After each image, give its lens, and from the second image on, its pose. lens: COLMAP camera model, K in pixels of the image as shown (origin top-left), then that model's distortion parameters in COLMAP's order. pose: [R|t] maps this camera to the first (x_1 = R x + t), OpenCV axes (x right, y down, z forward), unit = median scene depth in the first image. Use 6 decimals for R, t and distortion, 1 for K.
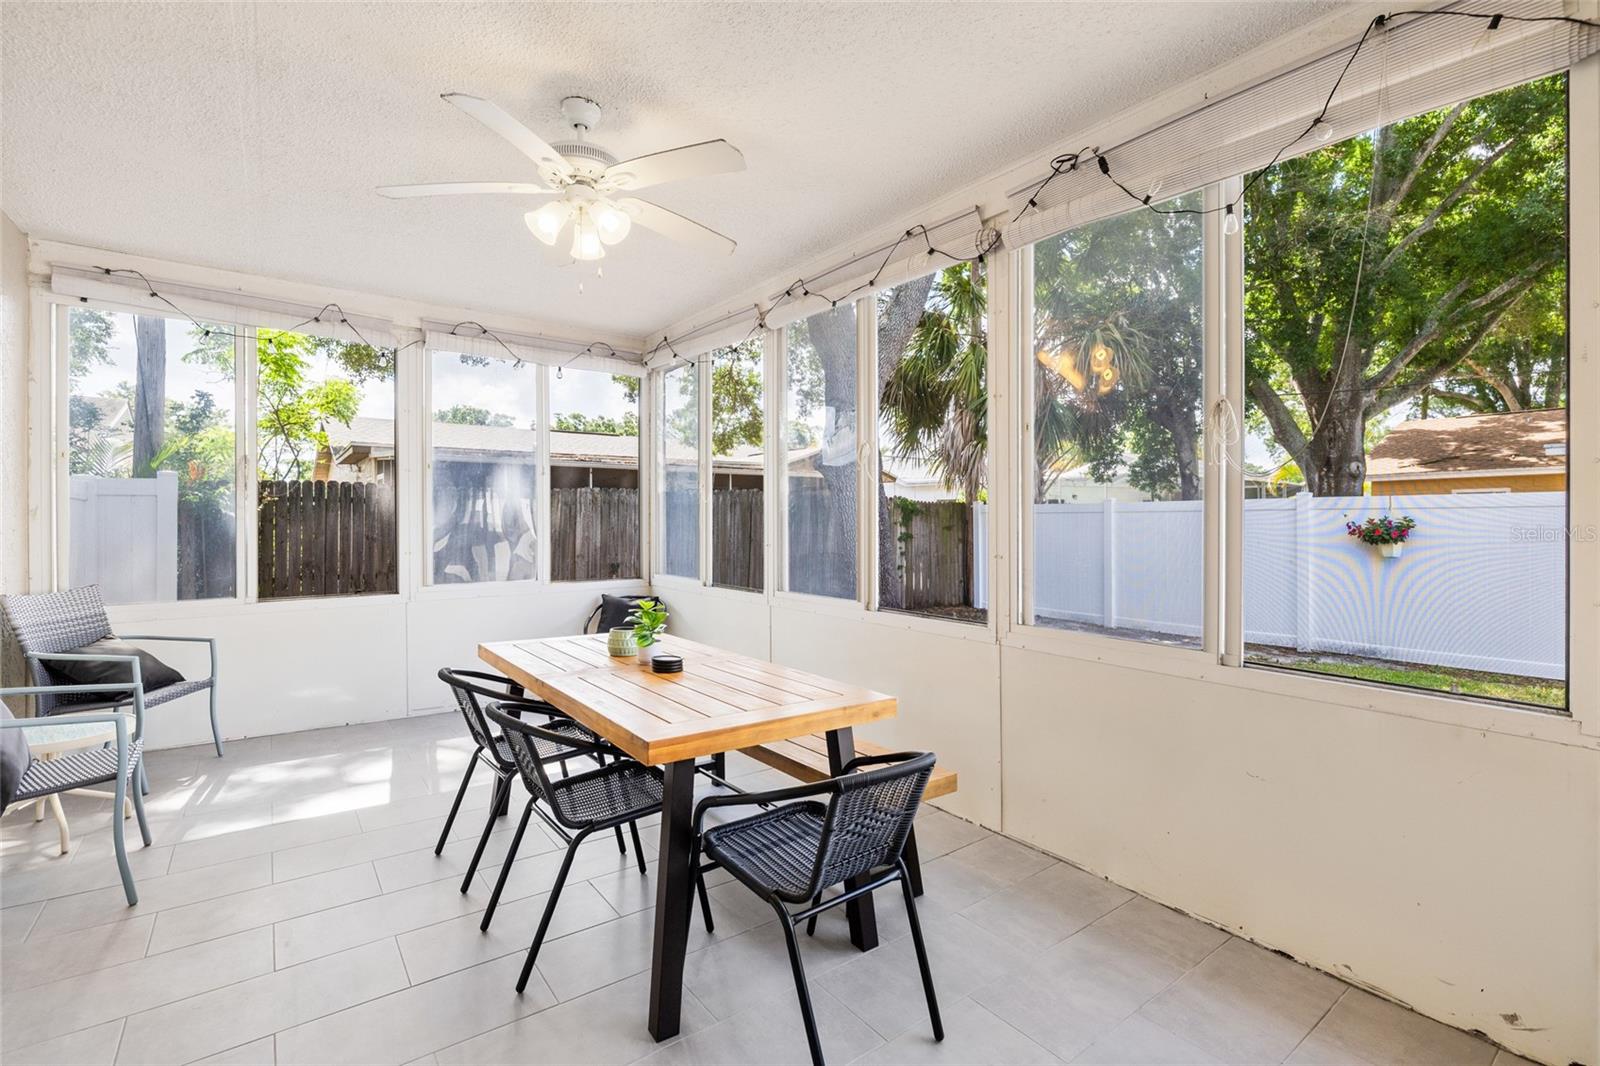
lens RADIAL K [[729.3, 0, 808.9], [0, 729.3, 524.1], [0, 0, 1]] dist [-0.005643, 0.000885]
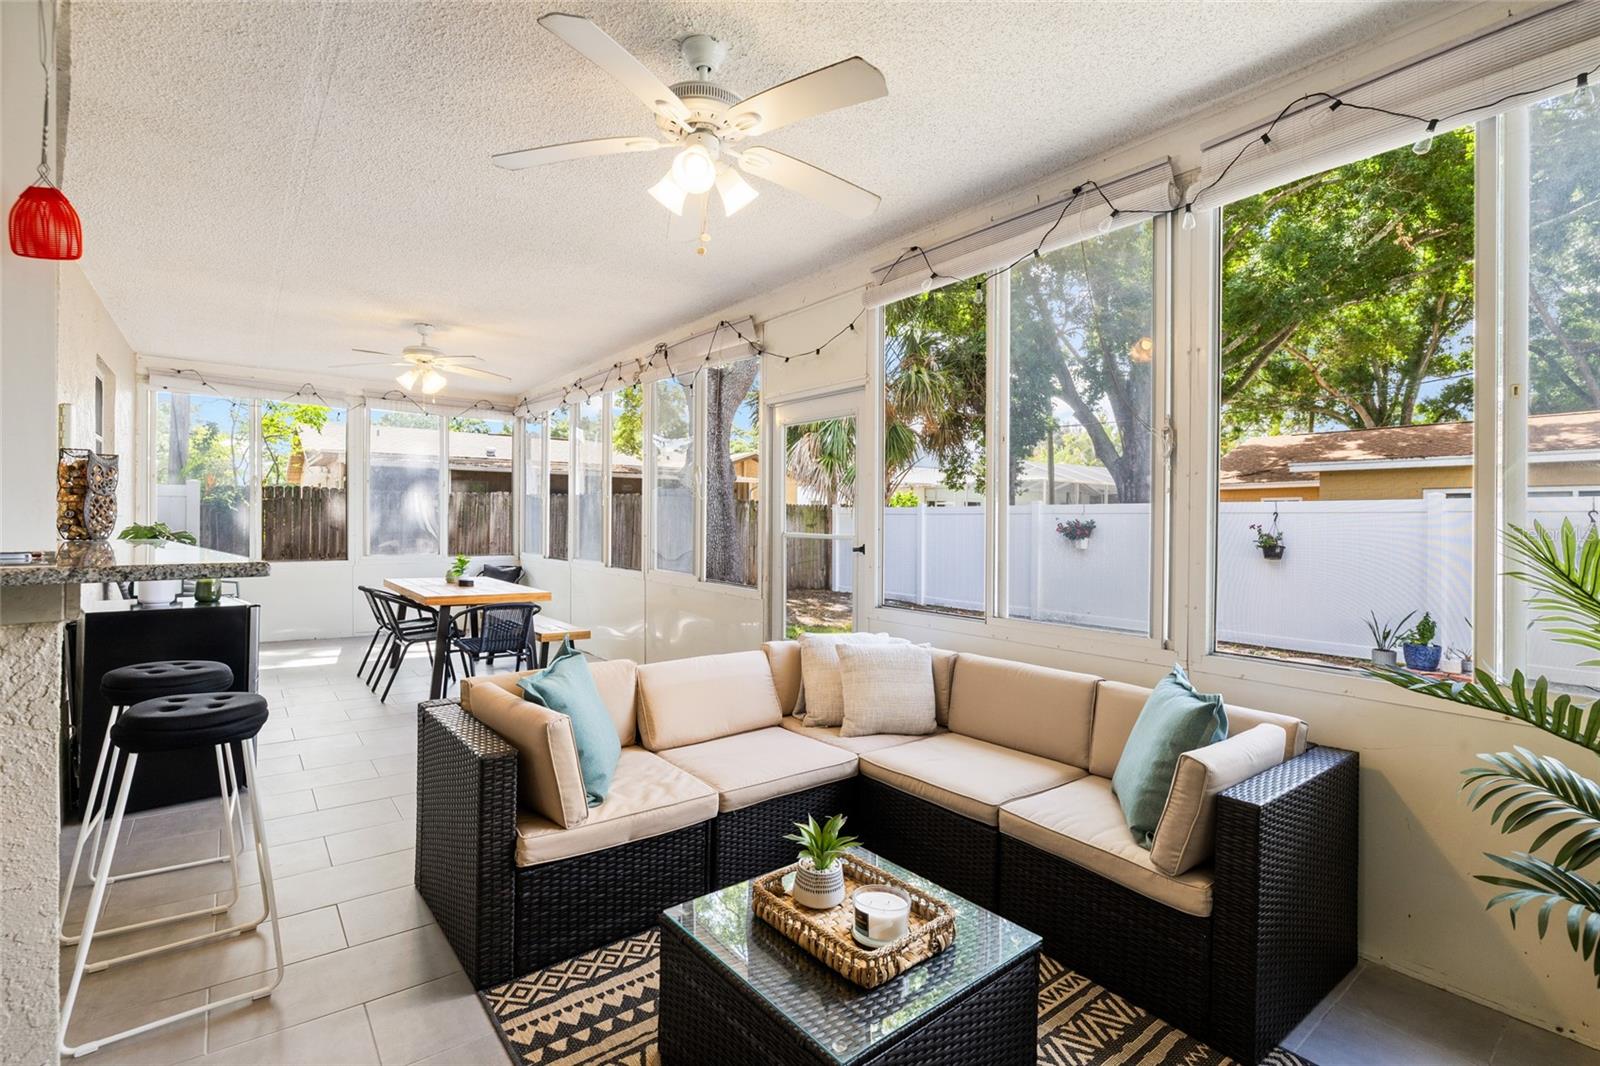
lens RADIAL K [[729.3, 0, 796.7], [0, 729.3, 527.6], [0, 0, 1]] dist [-0.005643, 0.000885]
pose [[0.999808, 0.009584, 0.017076, 0.238072], [-0.009678, 0.999938, 0.005437, 0.002830], [-0.017022, -0.005601, 0.999839, -0.373350]]
